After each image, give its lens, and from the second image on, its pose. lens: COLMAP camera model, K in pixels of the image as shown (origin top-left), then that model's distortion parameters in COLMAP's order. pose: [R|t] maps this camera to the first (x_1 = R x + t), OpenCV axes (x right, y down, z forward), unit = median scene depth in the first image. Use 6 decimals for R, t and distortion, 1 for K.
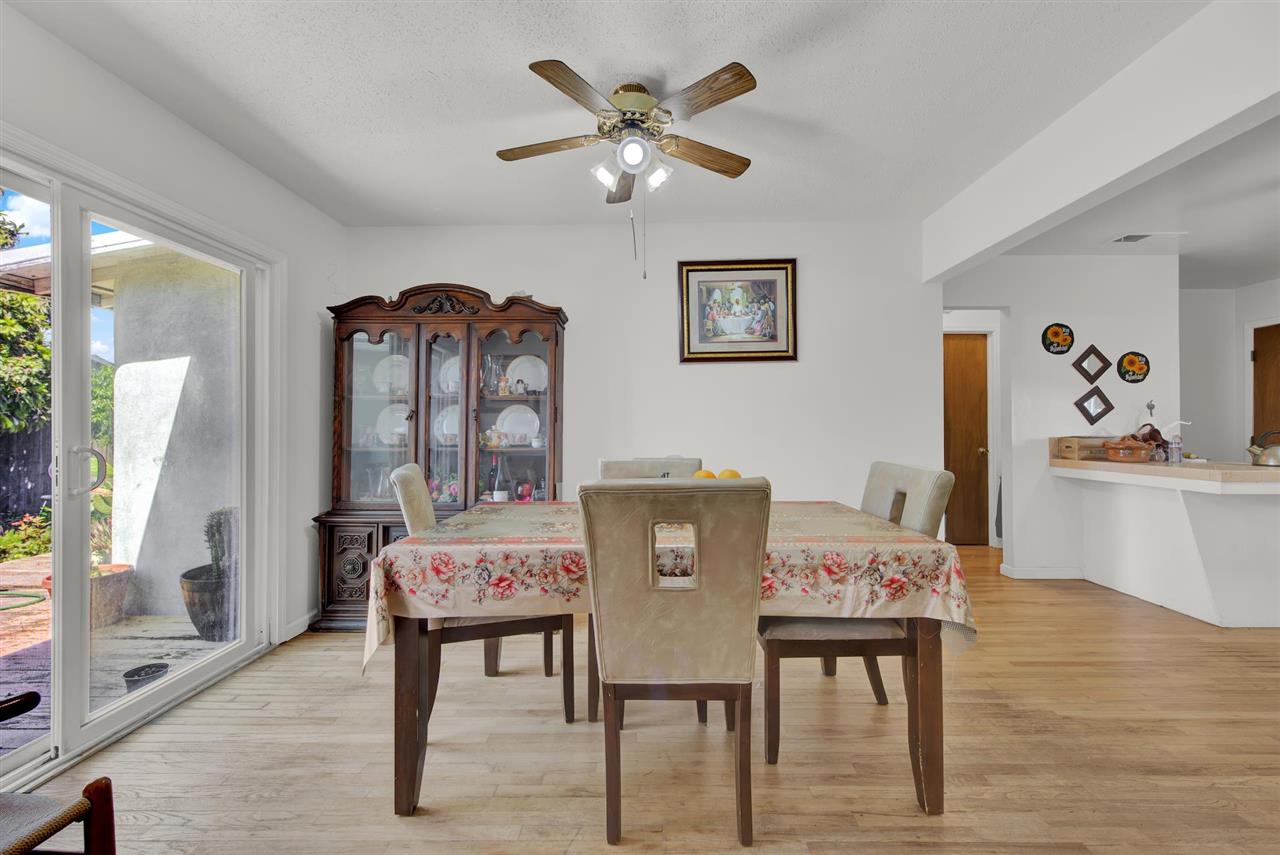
lens RADIAL K [[543.8, 0, 642.2], [0, 543.8, 426.0], [0, 0, 1]] dist [0.002240, -0.001246]
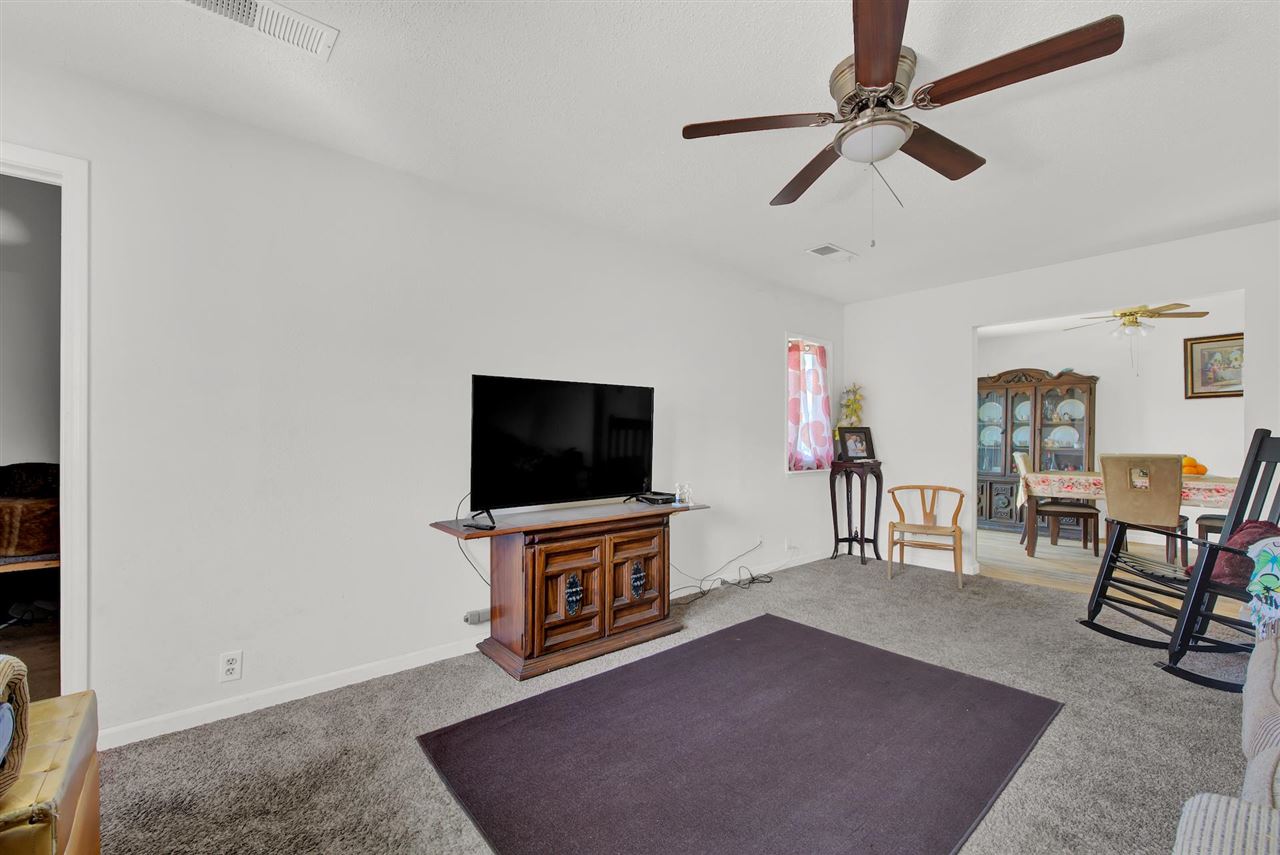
lens RADIAL K [[543.8, 0, 643.3], [0, 543.8, 437.7], [0, 0, 1]] dist [0.002240, -0.001246]
pose [[0.661209, 0.002269, -0.750198, 0.233191], [0.002972, 0.999980, 0.005645, -0.012289], [0.750196, -0.005962, 0.661189, -1.423902]]
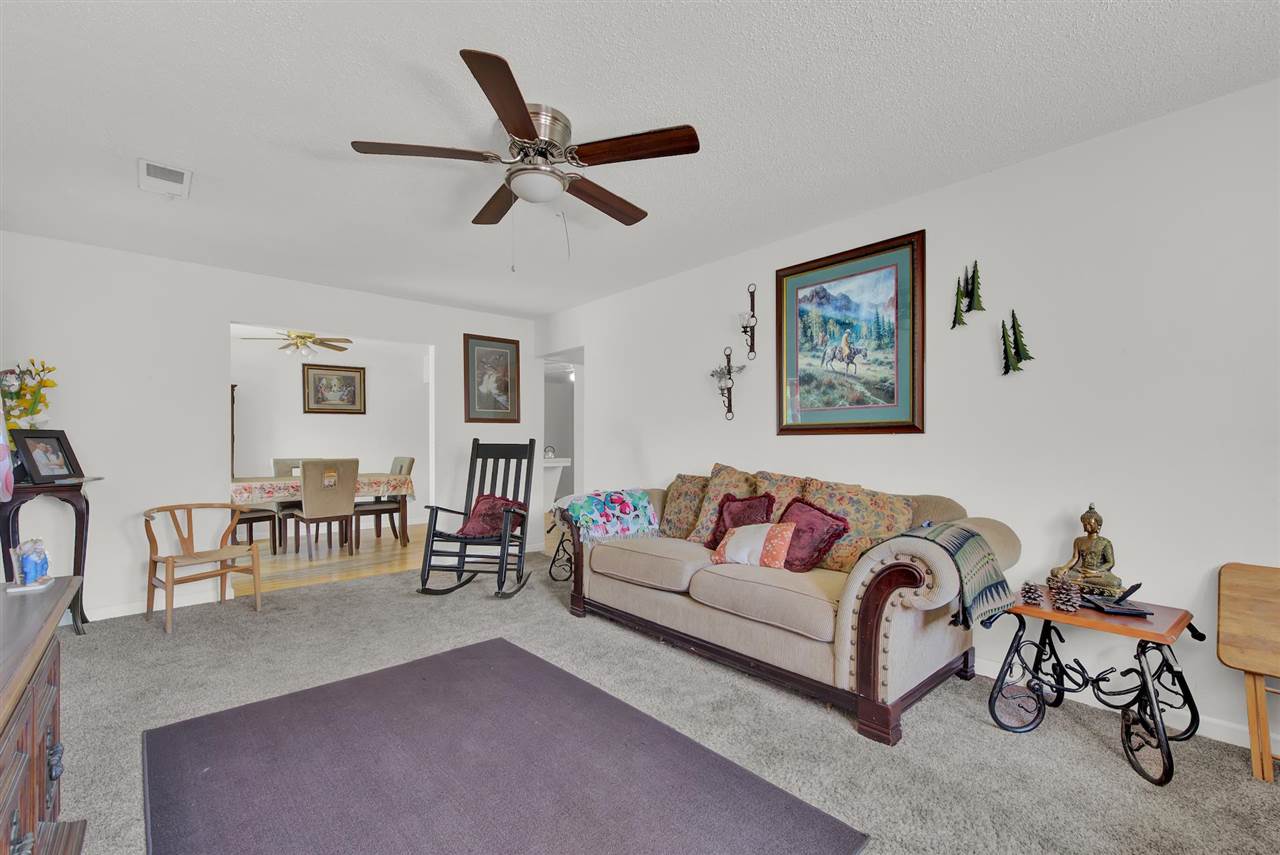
lens RADIAL K [[543.8, 0, 649.4], [0, 543.8, 443.2], [0, 0, 1]] dist [0.002240, -0.001246]
pose [[0.724574, -0.001903, 0.689194, -0.414133], [-0.000313, 0.999995, 0.003090, -0.010493], [-0.689196, -0.002455, 0.724570, -1.433692]]
